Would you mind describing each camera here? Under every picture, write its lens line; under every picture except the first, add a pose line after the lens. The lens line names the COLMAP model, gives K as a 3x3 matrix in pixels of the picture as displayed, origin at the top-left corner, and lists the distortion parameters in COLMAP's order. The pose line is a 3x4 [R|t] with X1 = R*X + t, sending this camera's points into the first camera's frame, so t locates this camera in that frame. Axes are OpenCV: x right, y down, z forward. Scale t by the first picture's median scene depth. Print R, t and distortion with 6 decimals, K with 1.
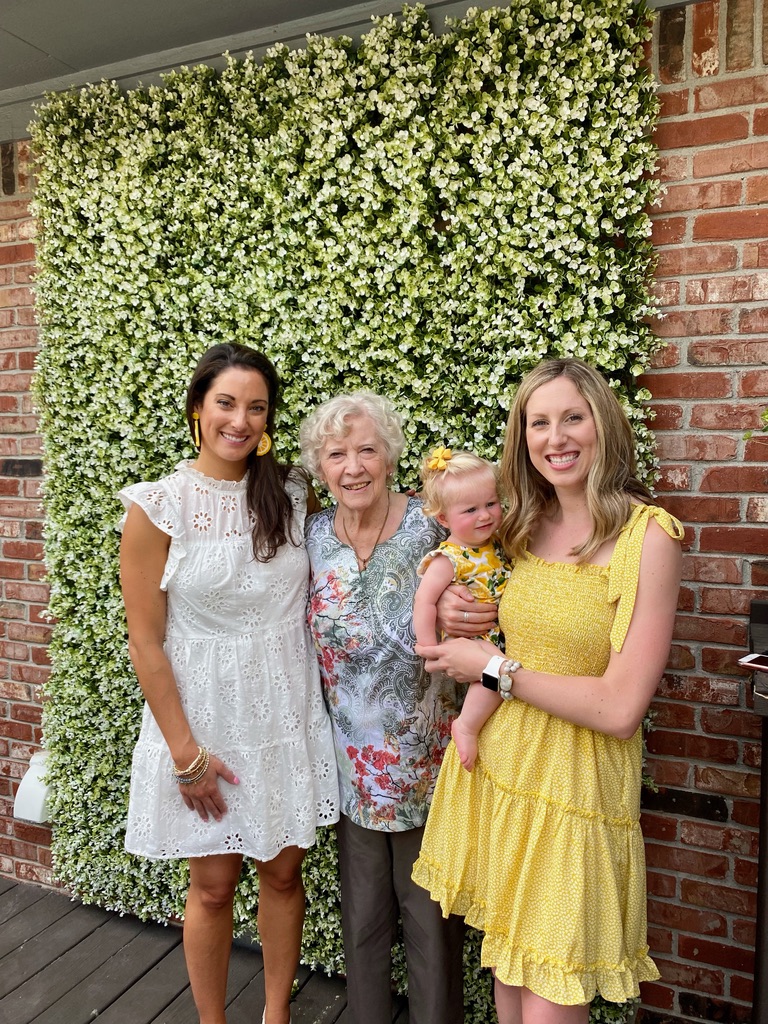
lens RADIAL K [[754.8, 0, 412.7], [0, 754.8, 519.5], [0, 0, 1]] dist [0.018374, -0.018358]
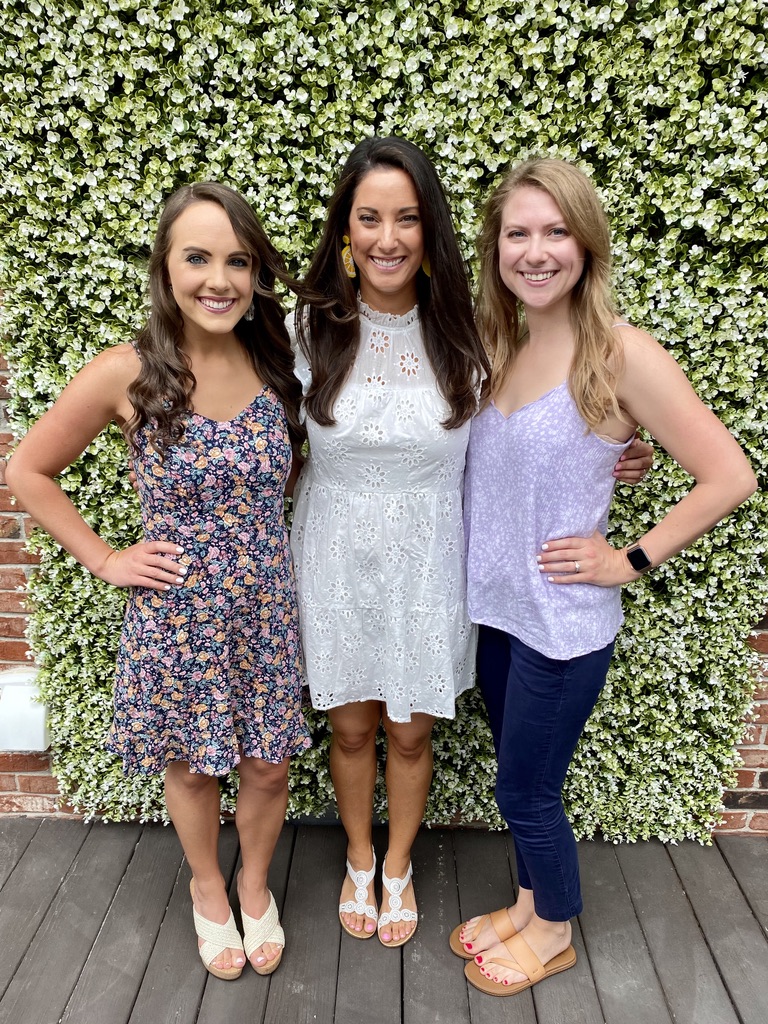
lens RADIAL K [[754.8, 0, 377.7], [0, 754.8, 512.7], [0, 0, 1]] dist [0.018374, -0.018358]
pose [[0.932153, -0.105834, 0.346252, -0.545625], [0.017881, 0.968615, 0.247923, -0.053284], [-0.361624, -0.224911, 0.904789, 0.260195]]
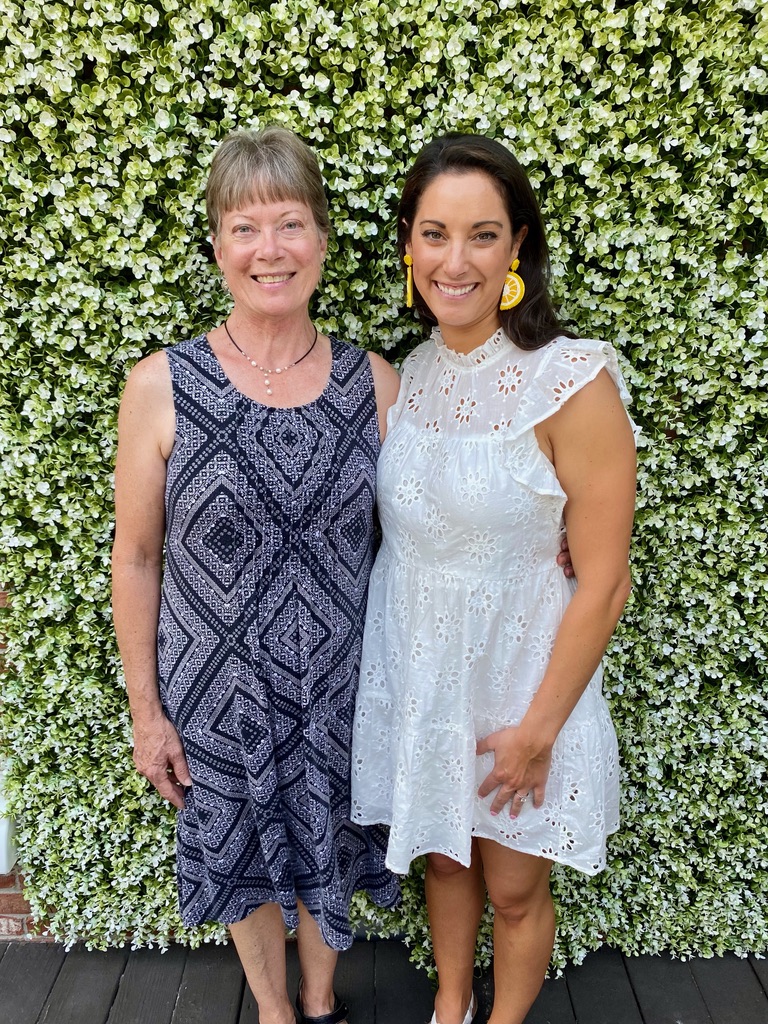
lens RADIAL K [[754.8, 0, 392.6], [0, 754.8, 509.3], [0, 0, 1]] dist [0.018374, -0.018358]
pose [[0.922312, -0.115883, 0.368663, -0.518153], [0.028753, 0.971915, 0.233570, -0.080184], [-0.385376, -0.204824, 0.899740, 0.439034]]
